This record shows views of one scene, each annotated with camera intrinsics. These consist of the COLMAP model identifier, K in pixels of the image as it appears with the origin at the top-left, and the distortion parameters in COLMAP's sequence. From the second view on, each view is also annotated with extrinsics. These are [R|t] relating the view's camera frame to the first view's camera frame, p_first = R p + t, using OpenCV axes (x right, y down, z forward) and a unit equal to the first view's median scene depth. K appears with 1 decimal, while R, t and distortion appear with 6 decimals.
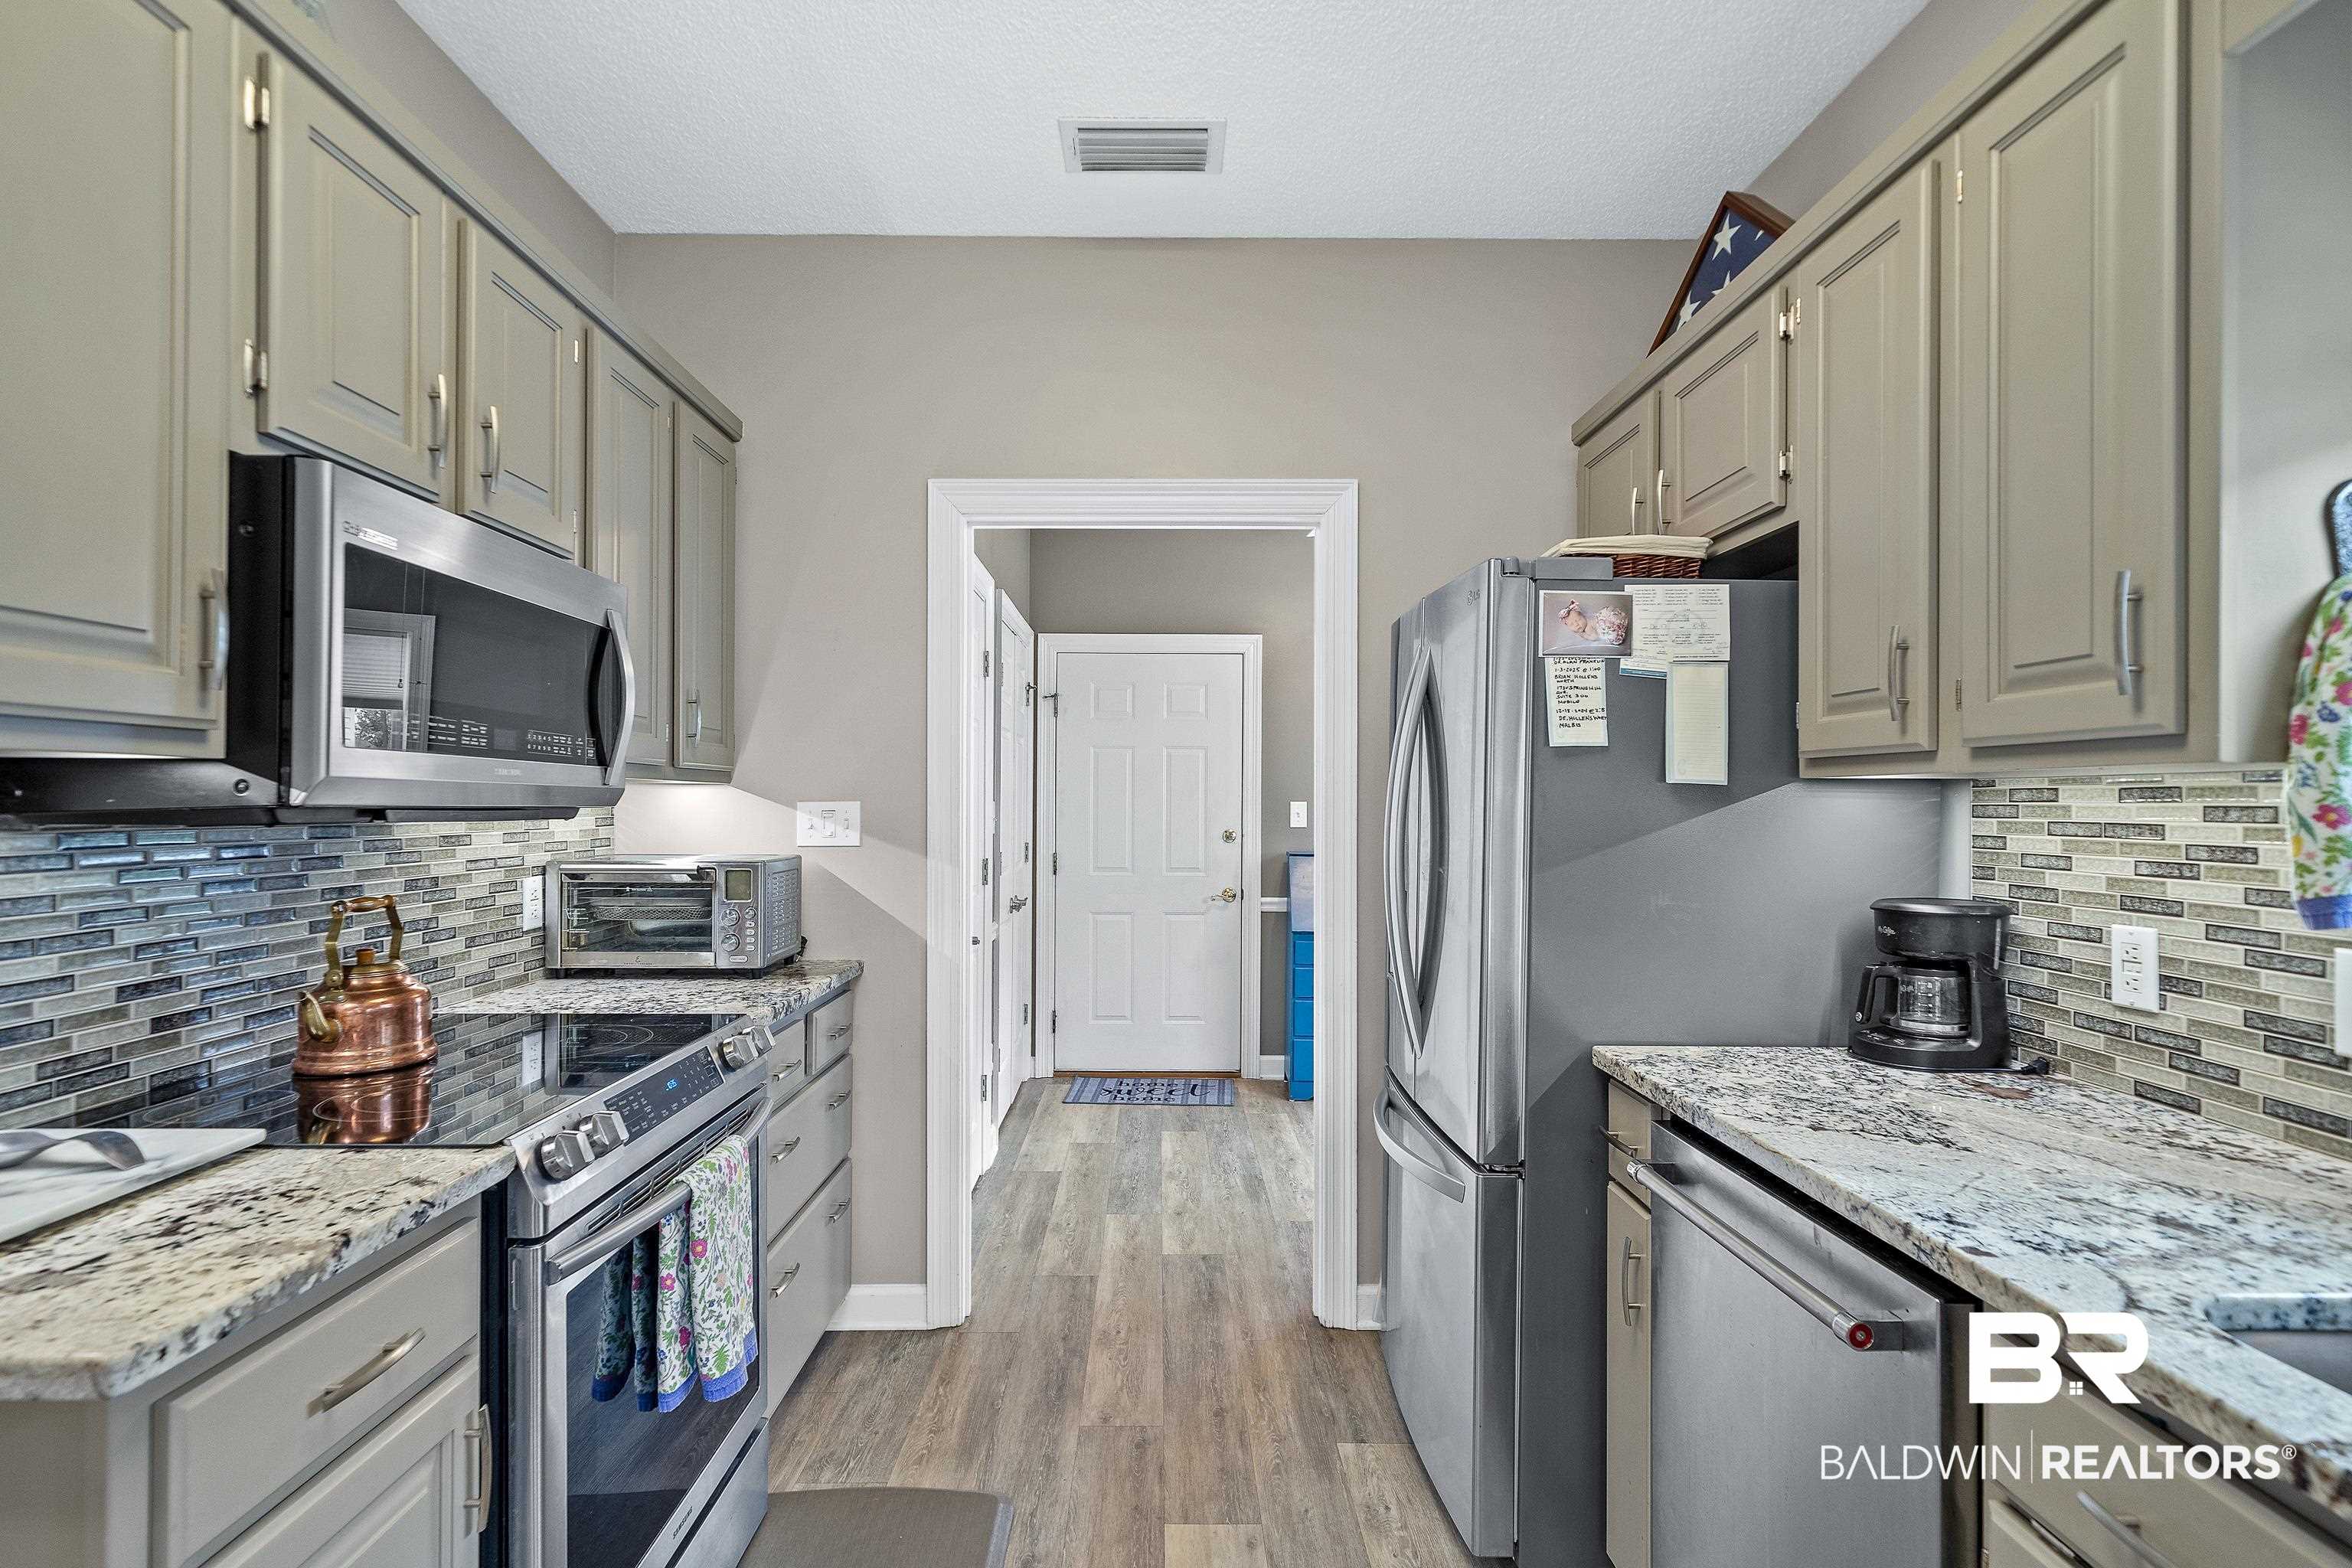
lens RADIAL K [[1126.1, 0, 1170.4], [0, 1126.1, 793.5], [0, 0, 1]] dist [0.001114, 0.000911]
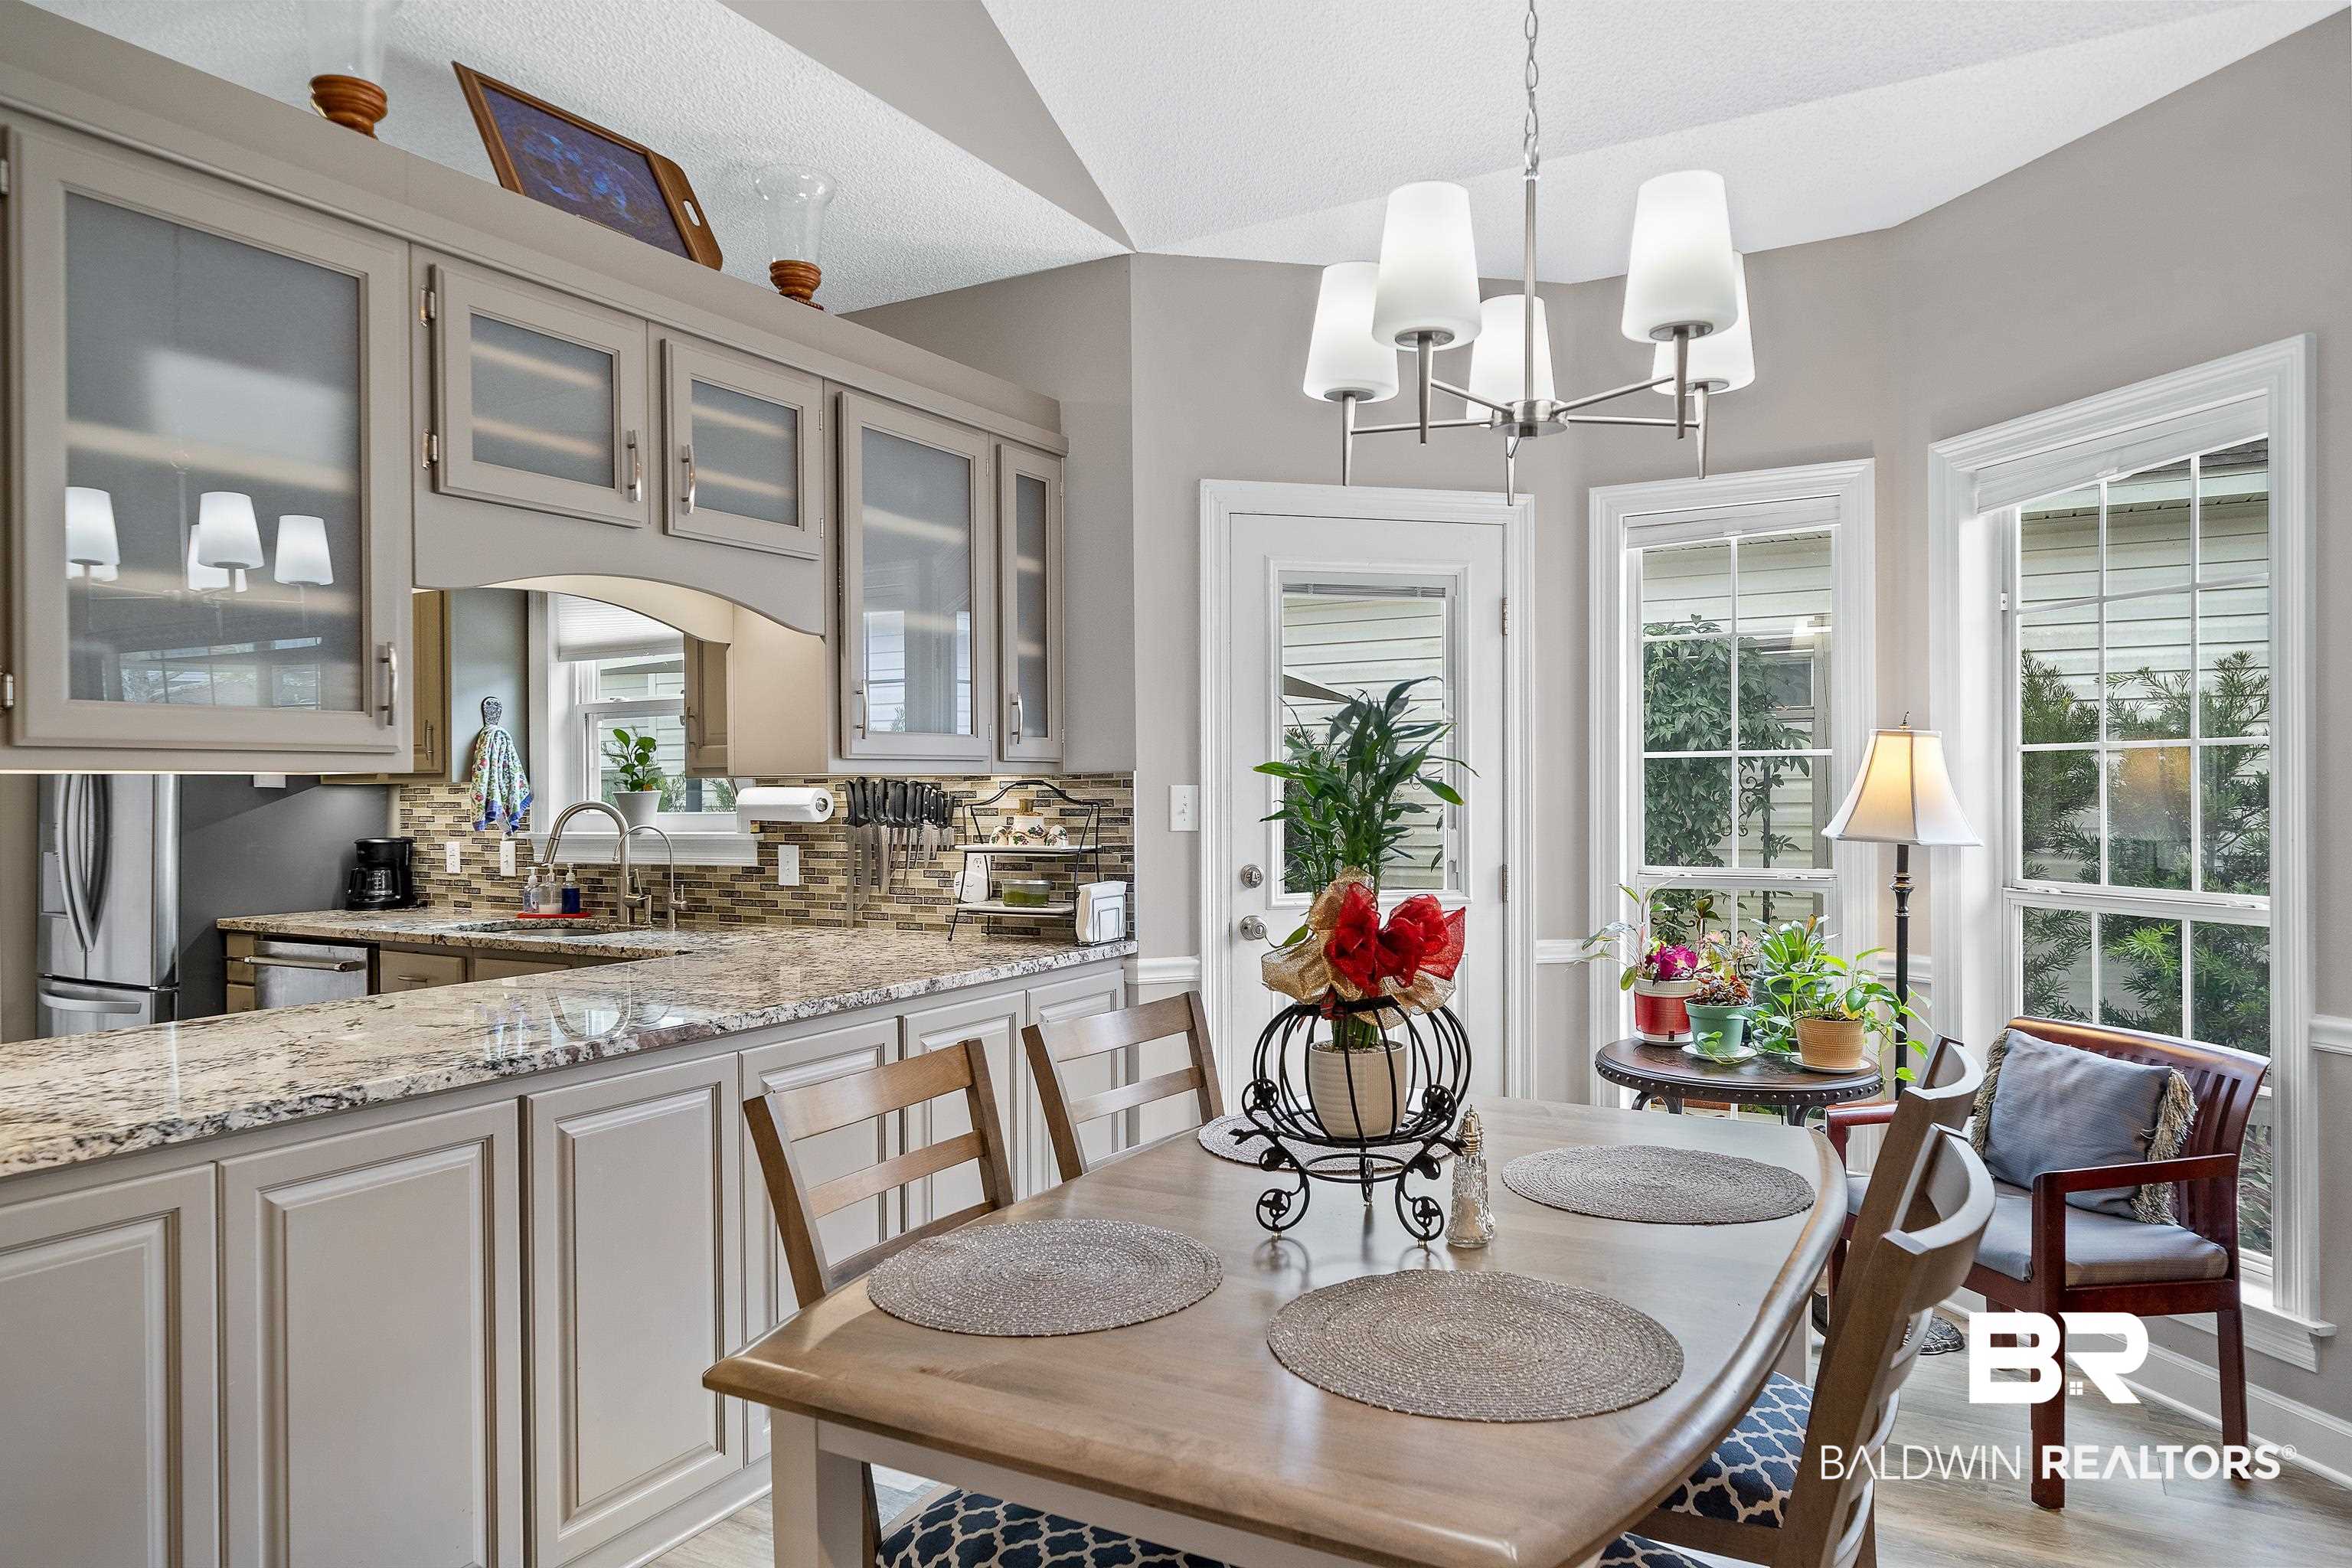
lens RADIAL K [[1483.2, 0, 1179.2], [0, 1483.2, 795.2], [0, 0, 1]] dist [0.006044, 0.000798]
pose [[0.502458, -0.011726, 0.864522, -1.134179], [0.005223, 0.999931, 0.010527, -0.015290], [-0.864586, -0.000774, 0.502485, -1.945515]]
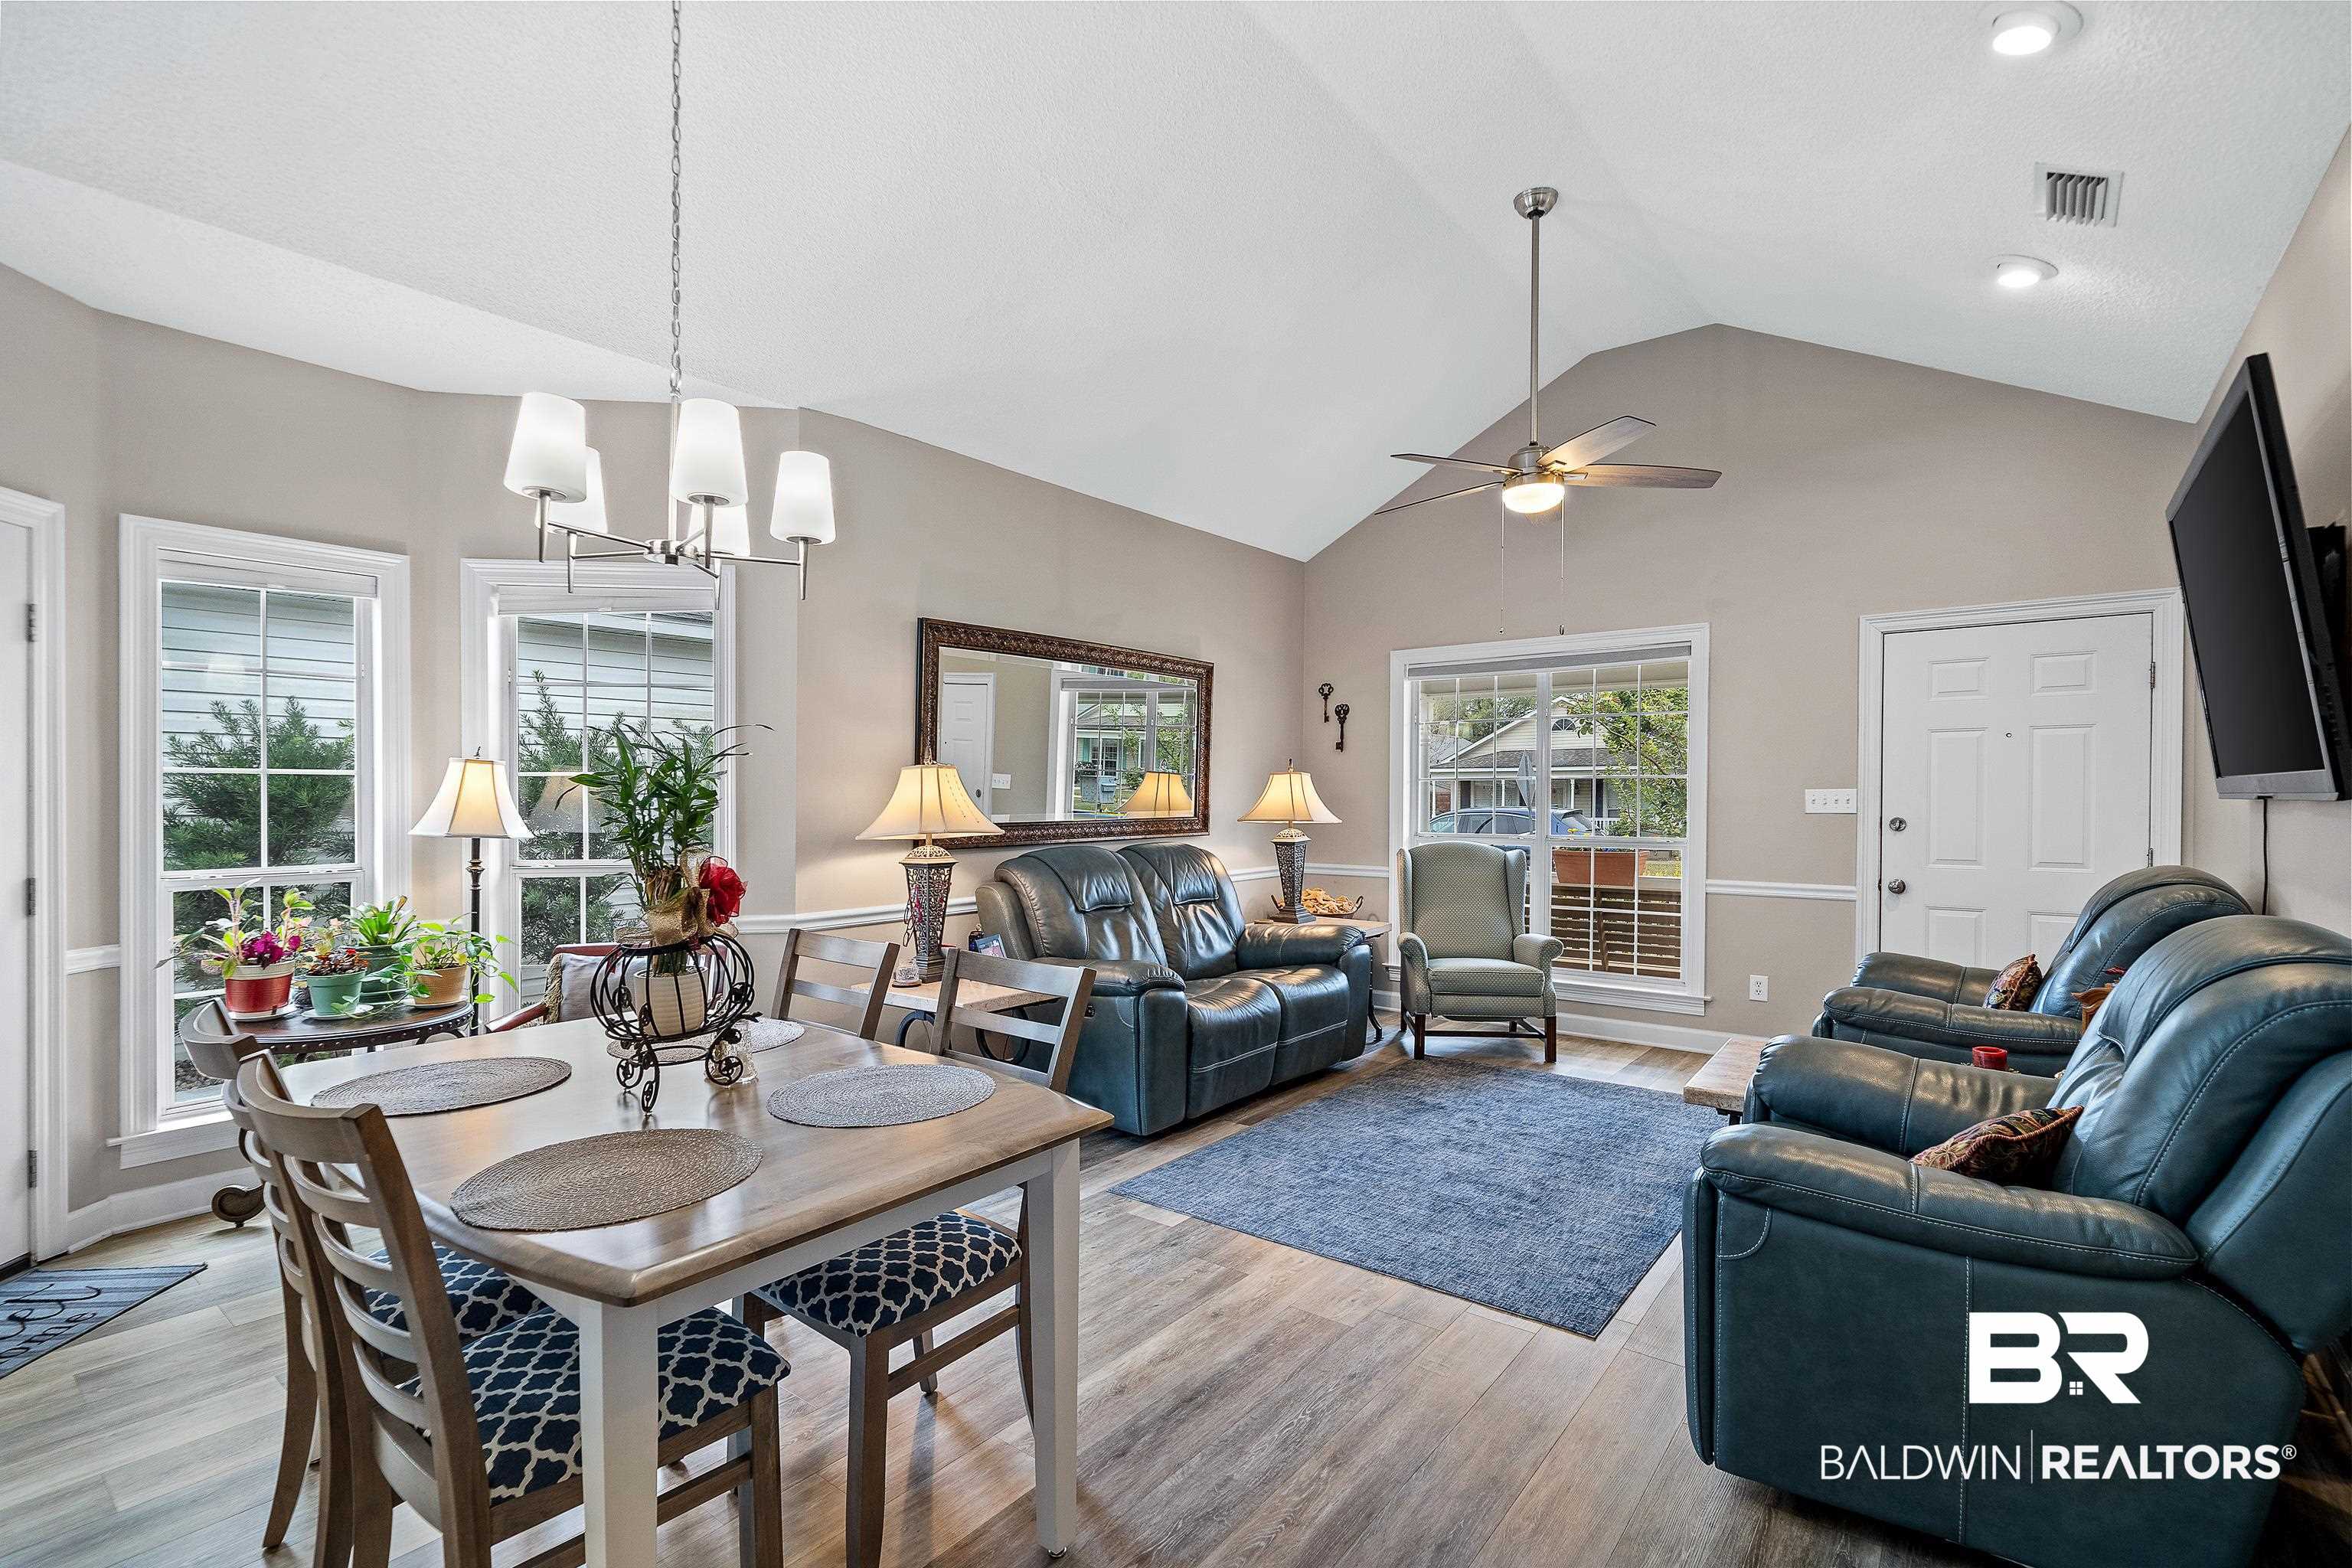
lens RADIAL K [[1087.3, 0, 1176.0], [0, 1087.3, 784.0], [0, 0, 1]] dist [0.001392, 0.000200]
pose [[-0.782992, 0.004046, 0.622018, -1.272931], [-0.003308, 0.999938, -0.010669, -0.009863], [-0.622023, -0.010412, -0.782930, -0.963320]]
